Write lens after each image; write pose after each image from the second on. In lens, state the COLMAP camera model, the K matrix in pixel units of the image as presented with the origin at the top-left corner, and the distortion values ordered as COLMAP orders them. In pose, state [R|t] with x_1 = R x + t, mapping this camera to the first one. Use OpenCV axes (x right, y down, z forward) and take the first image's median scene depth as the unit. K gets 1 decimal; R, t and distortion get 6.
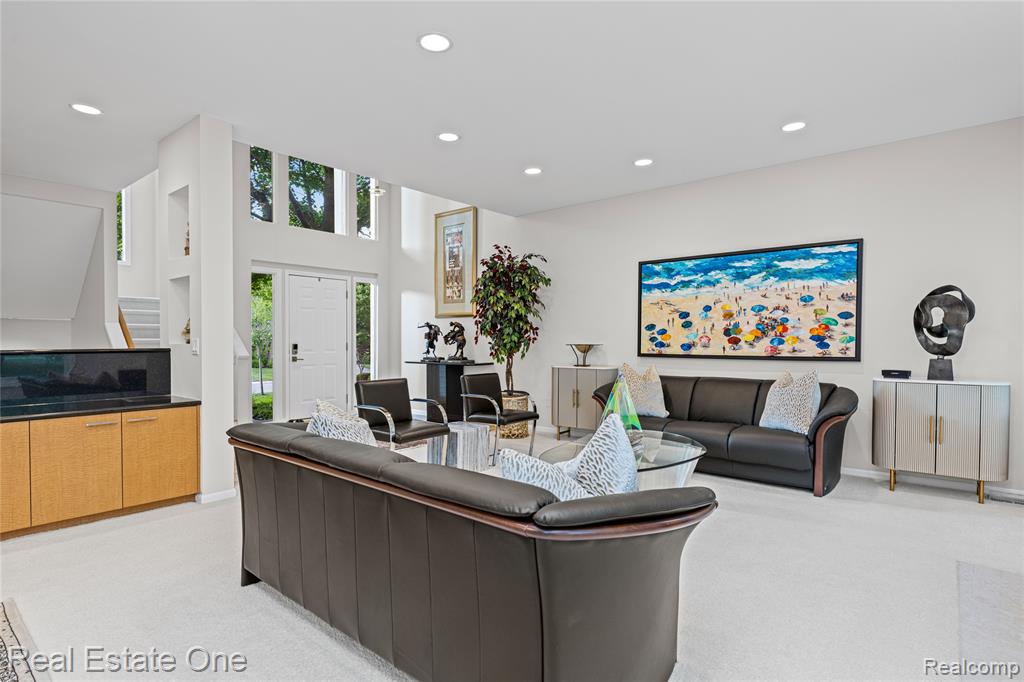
lens RADIAL K [[522.1, 0, 519.4], [0, 522.1, 355.2], [0, 0, 1]] dist [0.002738, 0.001590]
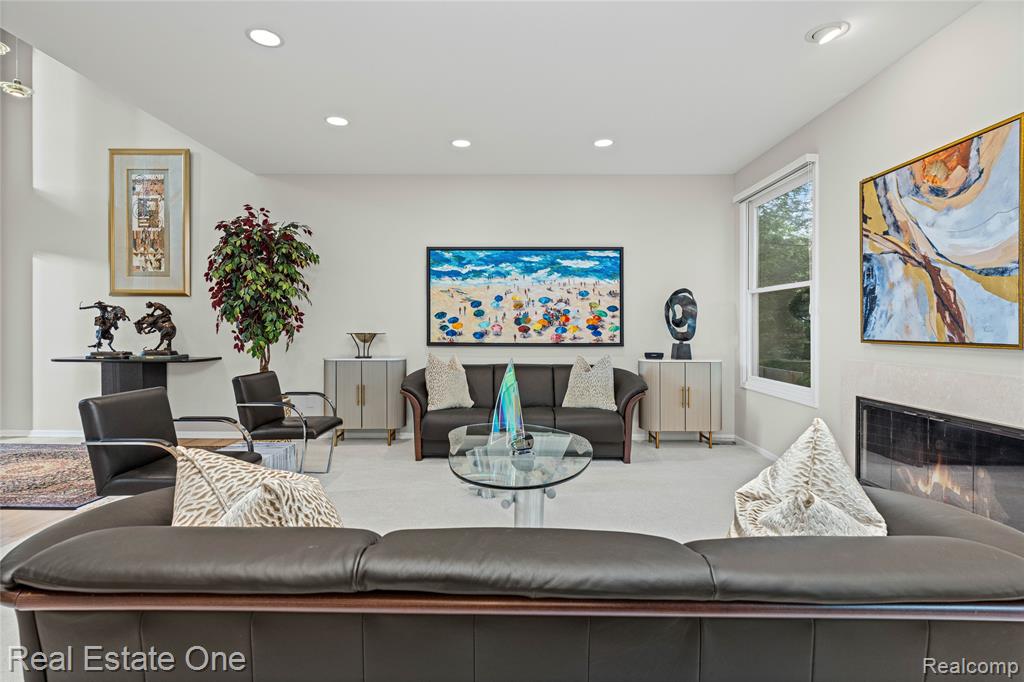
lens RADIAL K [[484.0, 0, 509.5], [0, 484.0, 330.4], [0, 0, 1]] dist [0.007451, -0.004231]
pose [[0.775395, -0.000367, 0.631477, -0.236282], [0.015155, 0.999723, -0.018028, -0.007757], [-0.631295, 0.023549, 0.775185, 0.239513]]
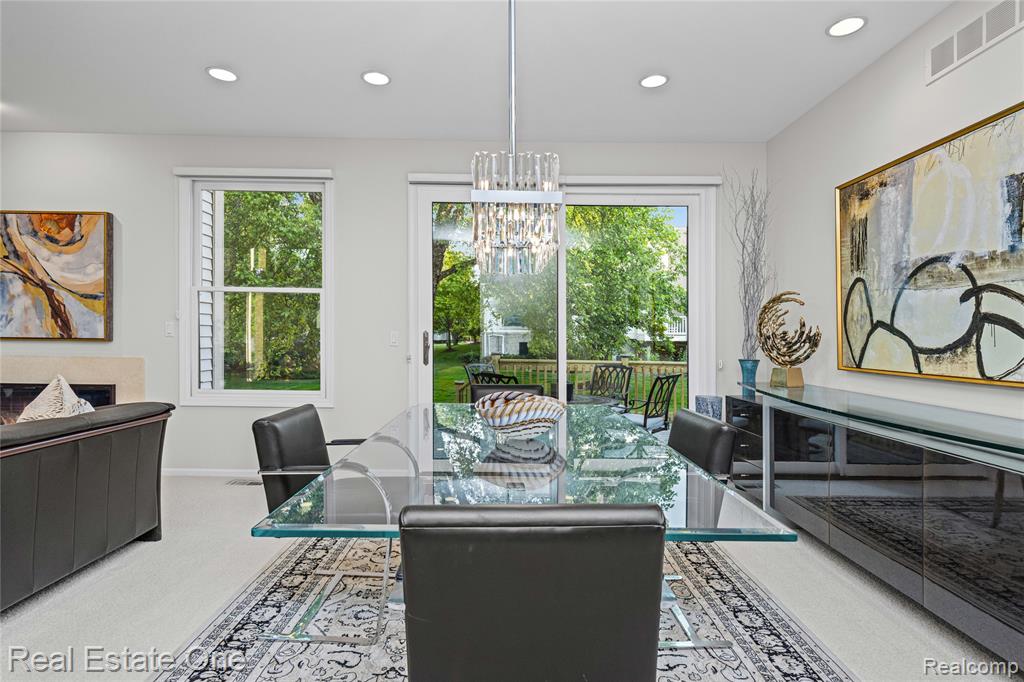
lens RADIAL K [[522.1, 0, 507.1], [0, 522.1, 336.9], [0, 0, 1]] dist [0.002738, 0.001590]
pose [[-0.650387, -0.008589, 0.759555, -0.664203], [0.012037, 0.999694, 0.021612, -0.008759], [-0.759508, 0.023199, -0.650084, 0.338814]]
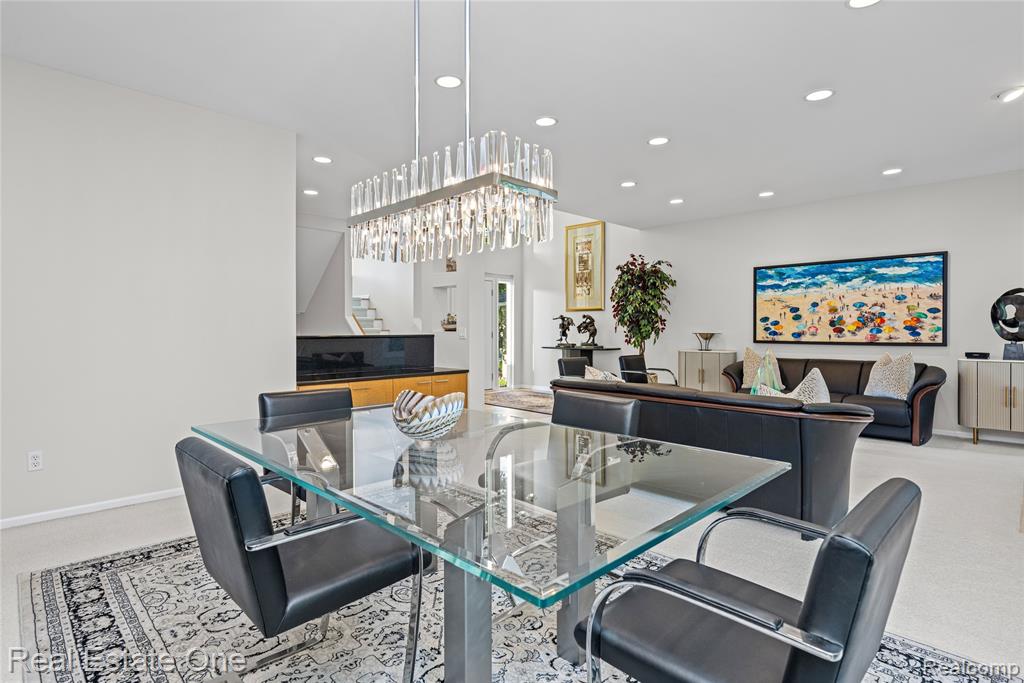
lens RADIAL K [[522.1, 0, 517.2], [0, 522.1, 332.5], [0, 0, 1]] dist [0.002738, 0.001590]
pose [[0.995579, 0.002278, -0.093896, -0.241066], [-0.004706, 0.999660, -0.025639, 0.014038], [0.093806, 0.025968, 0.995252, -0.329455]]
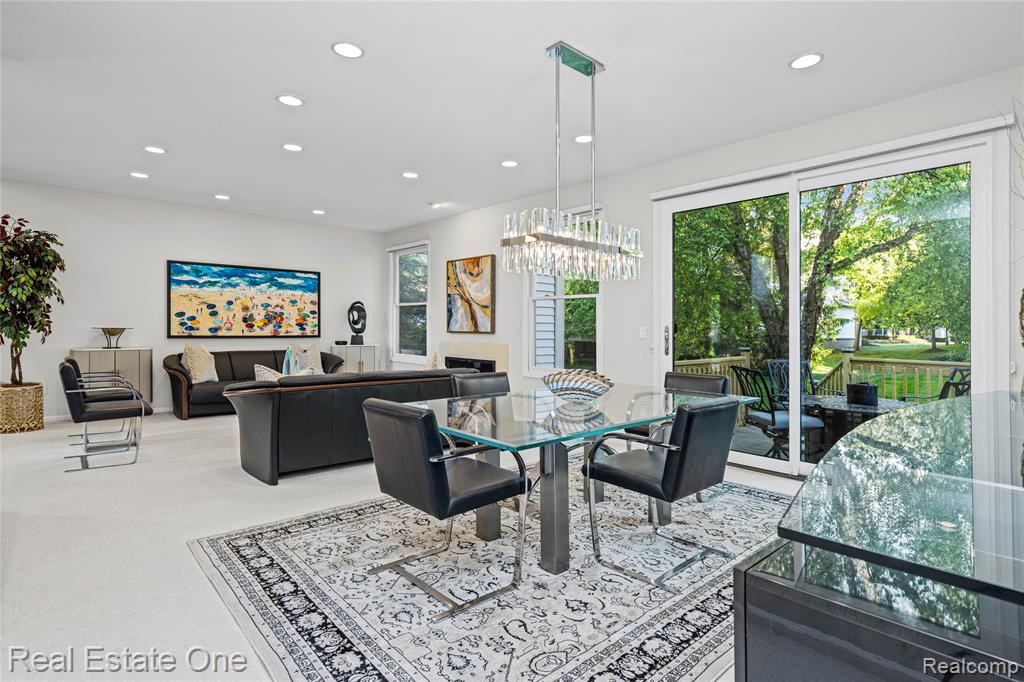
lens RADIAL K [[522.1, 0, 505.2], [0, 522.1, 326.3], [0, 0, 1]] dist [0.002738, 0.001590]
pose [[0.149057, 0.004892, 0.988817, -0.936525], [0.020154, 0.999765, -0.007984, 0.000476], [-0.988623, 0.021119, 0.148923, 0.052842]]
